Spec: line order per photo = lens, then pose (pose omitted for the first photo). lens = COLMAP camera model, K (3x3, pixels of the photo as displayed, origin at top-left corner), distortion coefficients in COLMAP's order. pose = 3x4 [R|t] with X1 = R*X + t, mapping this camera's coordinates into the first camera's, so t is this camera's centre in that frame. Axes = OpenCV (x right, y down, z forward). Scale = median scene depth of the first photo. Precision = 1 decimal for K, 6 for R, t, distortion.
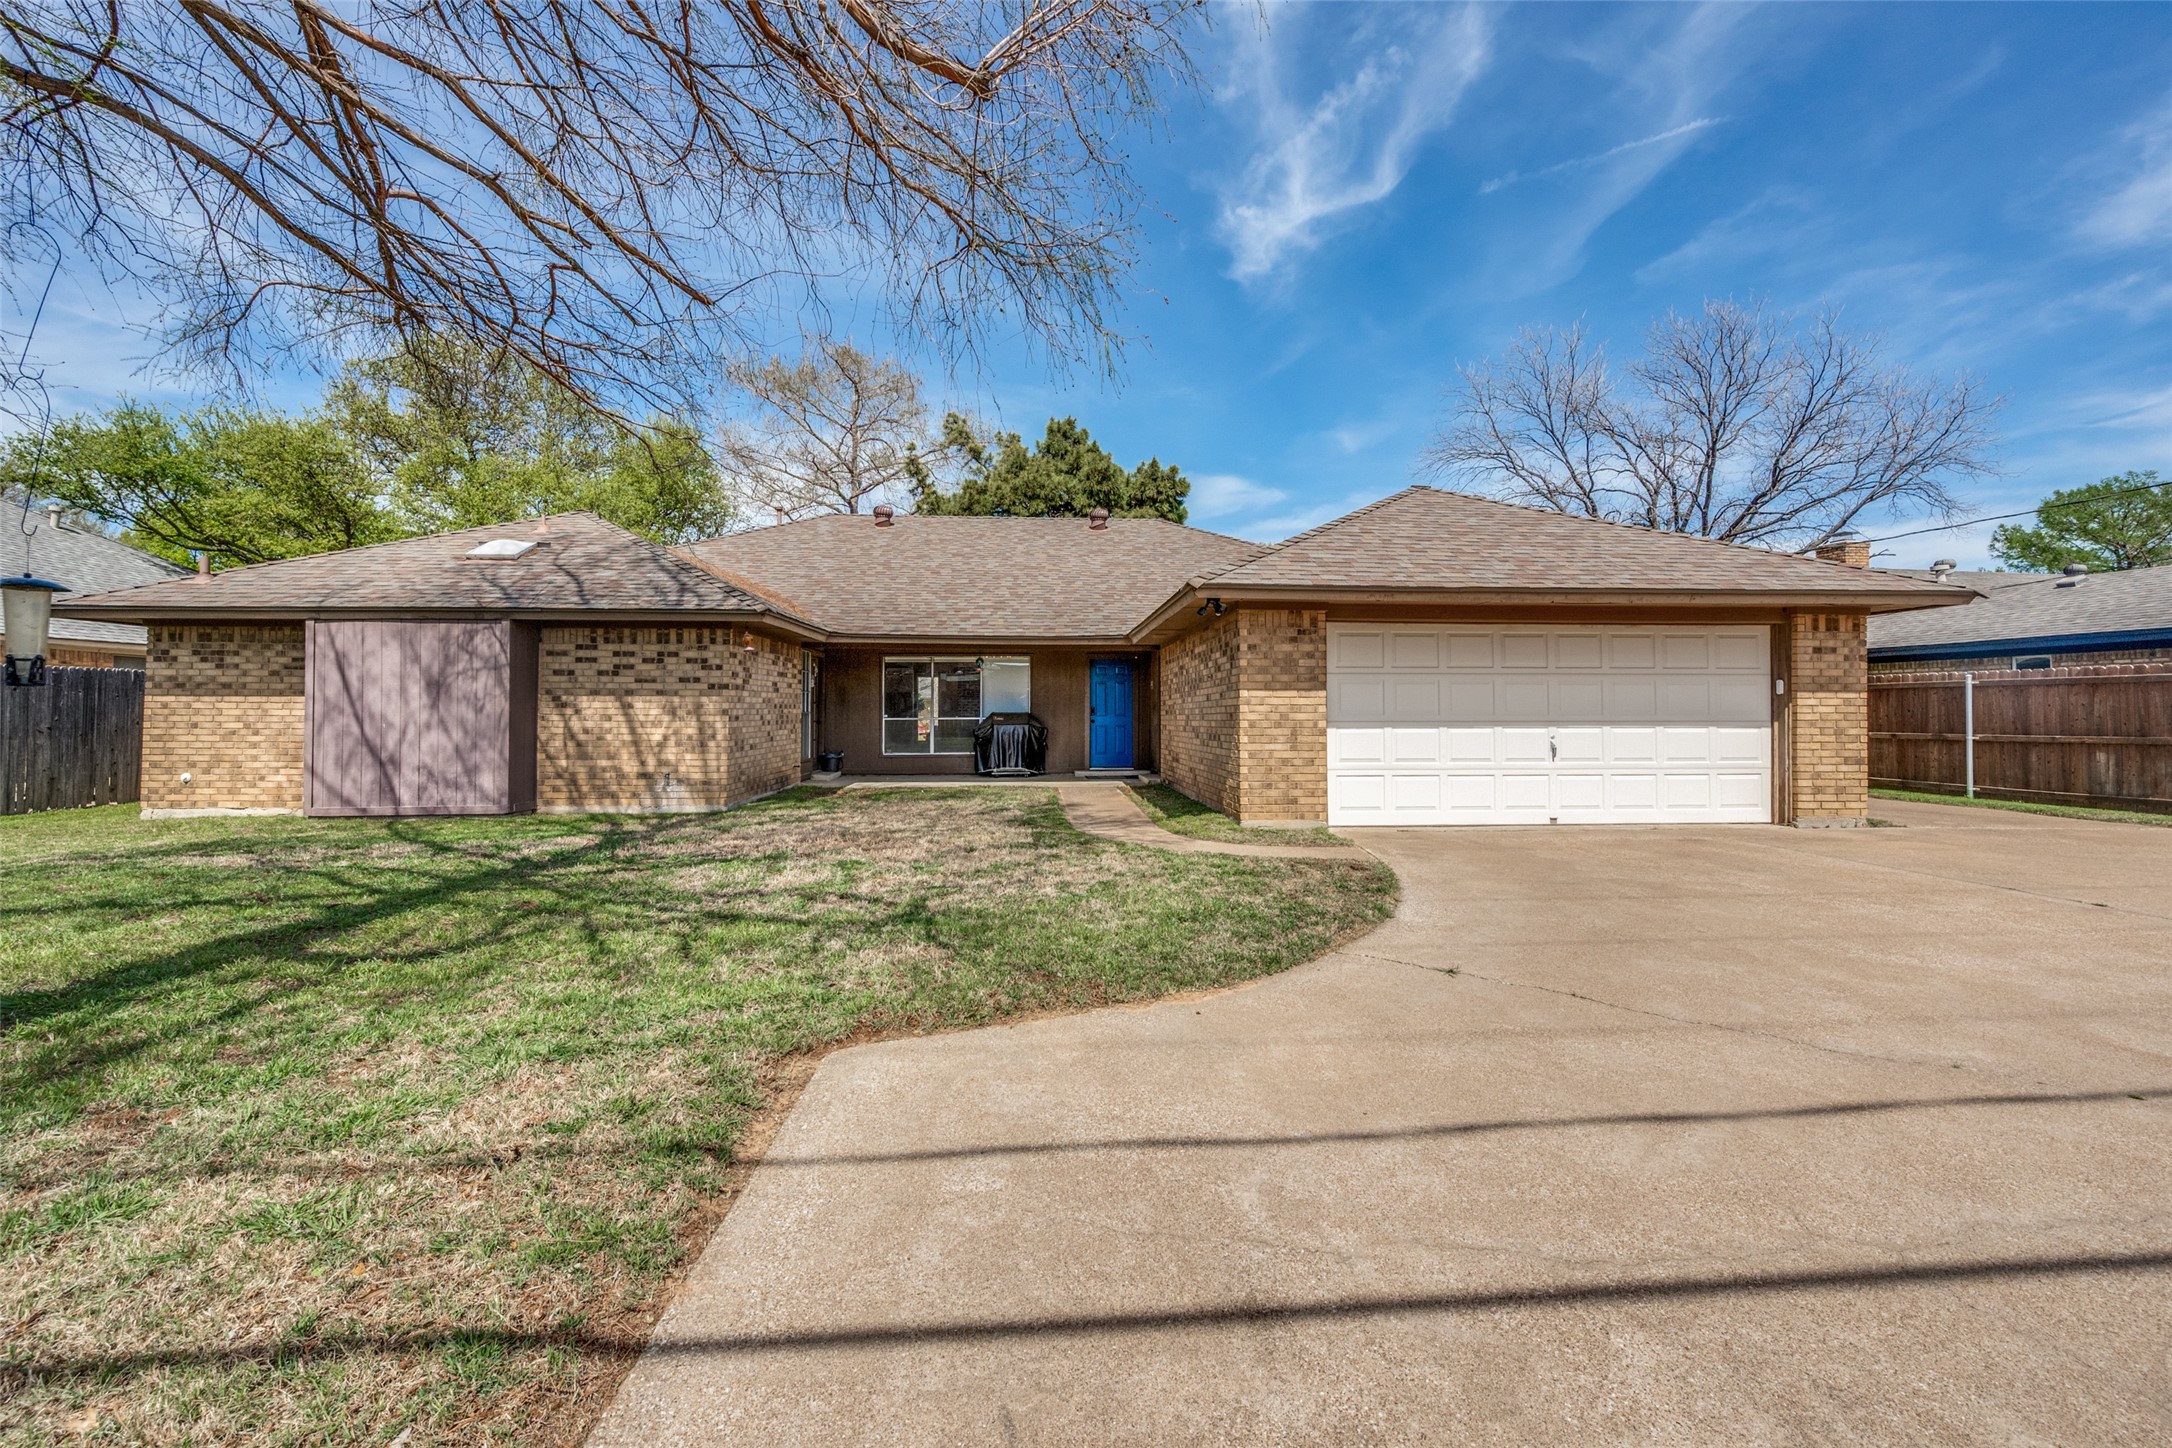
lens RADIAL K [[935.7, 0, 1003.6], [0, 935.7, 703.7], [0, 0, 1]] dist [-0.001082, -0.000081]
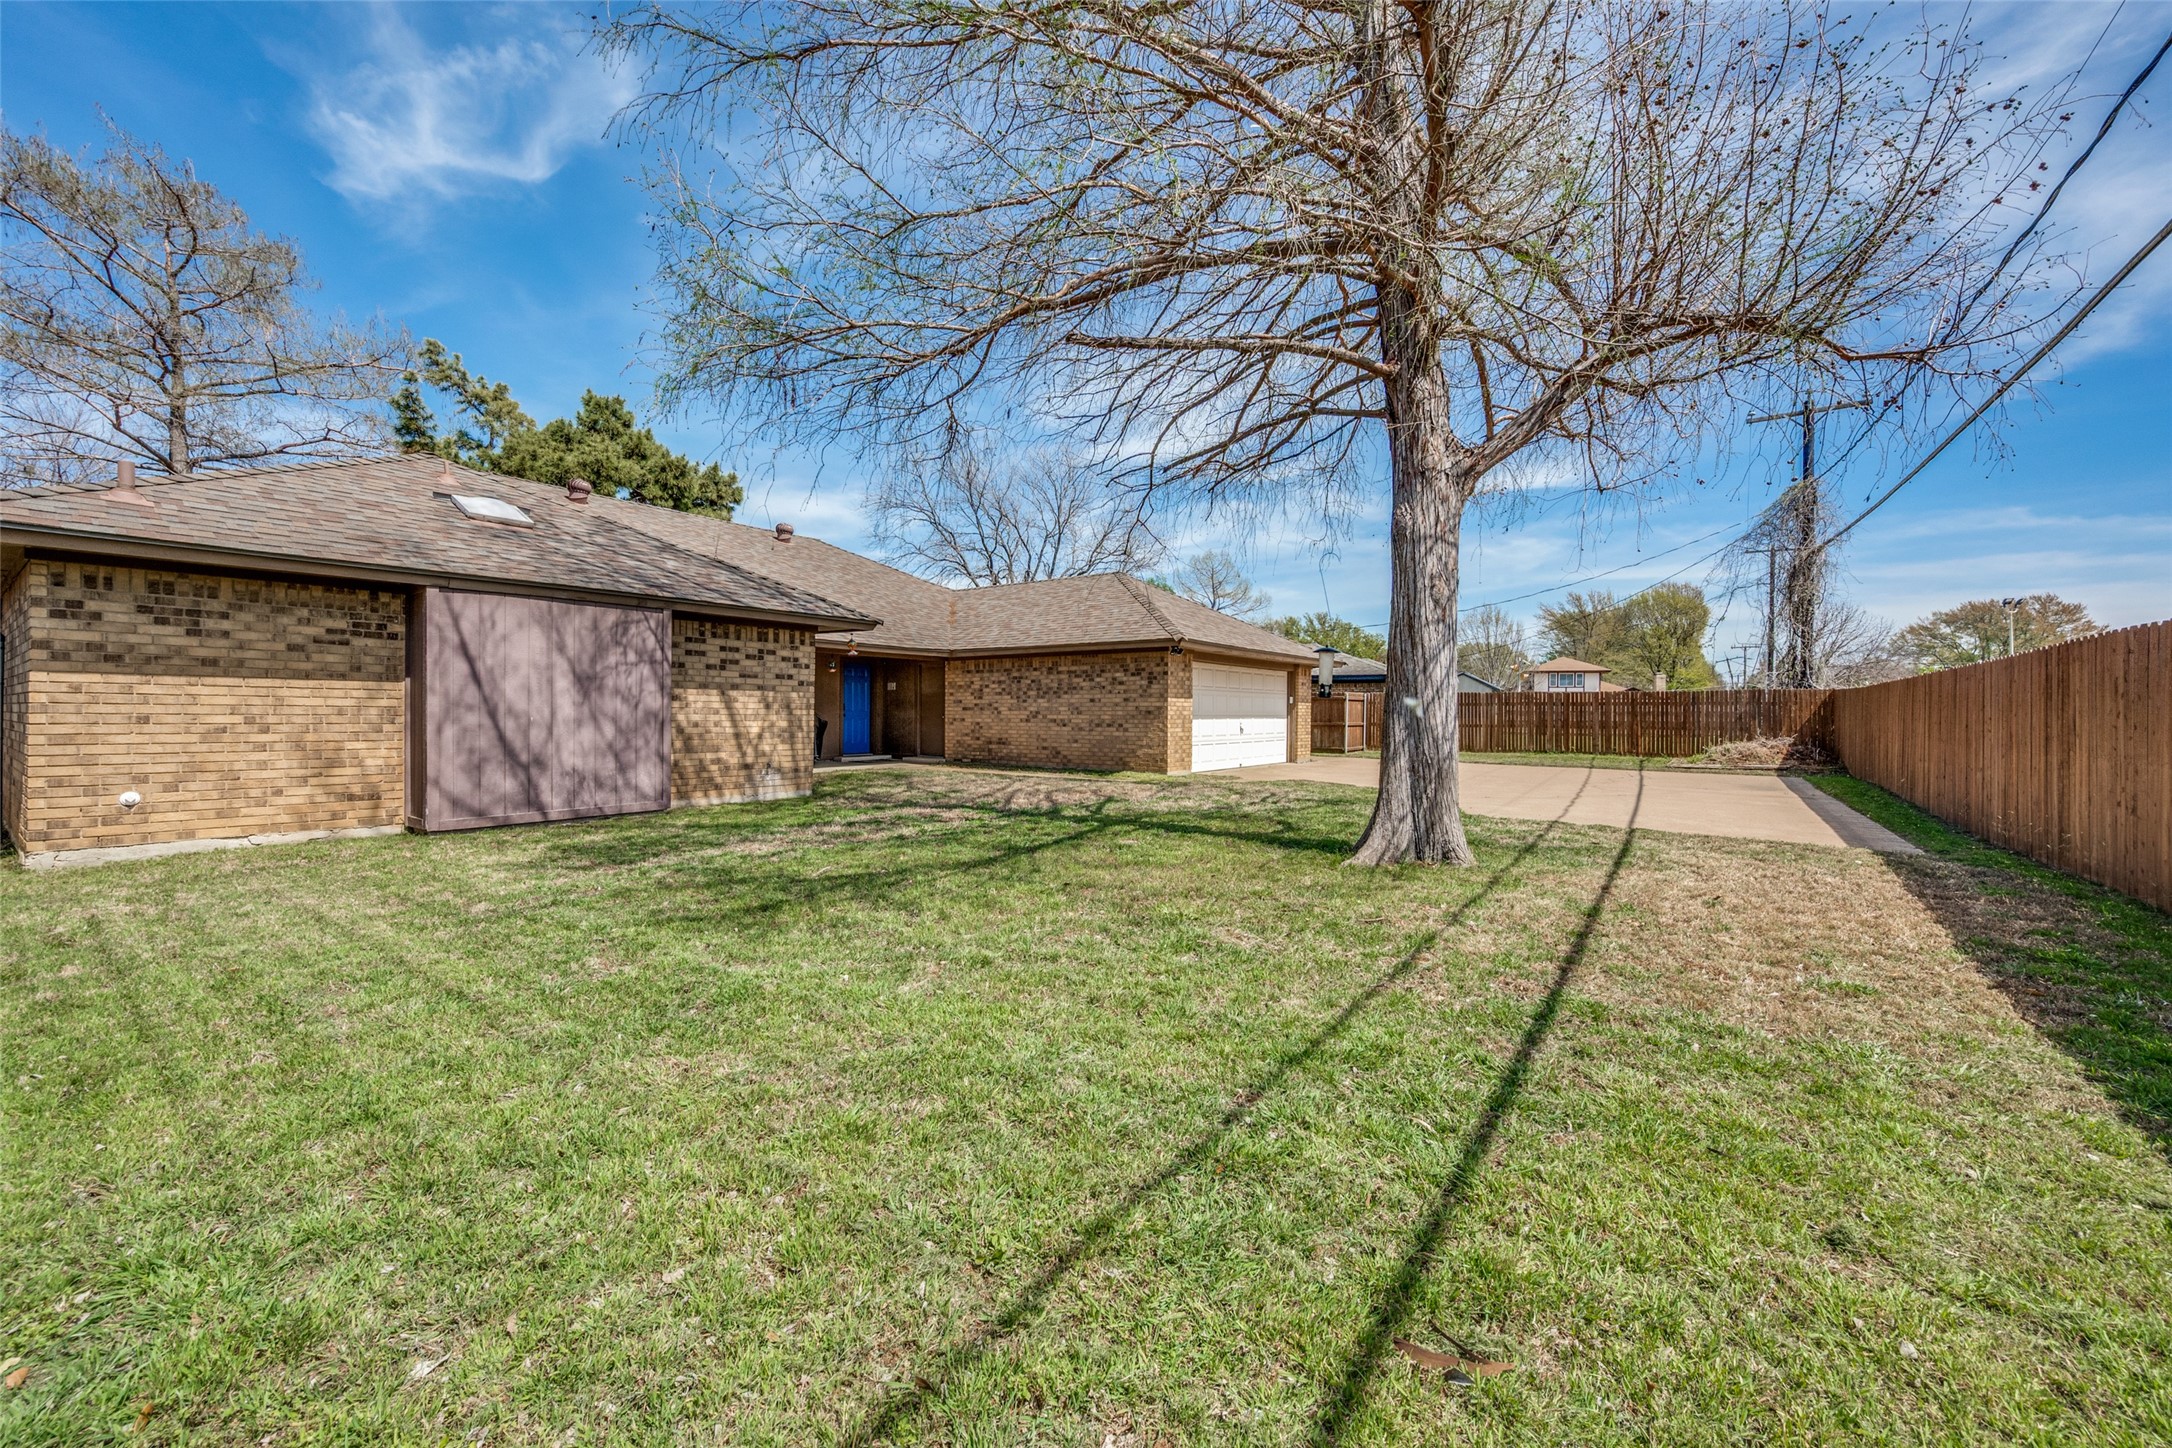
lens RADIAL K [[919.2, 0, 1072.8], [0, 919.2, 714.7], [0, 0, 1]] dist [0.001714, 0.000097]
pose [[0.616519, 0.002471, 0.787336, -0.972026], [-0.023054, 0.999623, 0.014915, -0.005080], [-0.787002, -0.027346, 0.616344, 0.078261]]
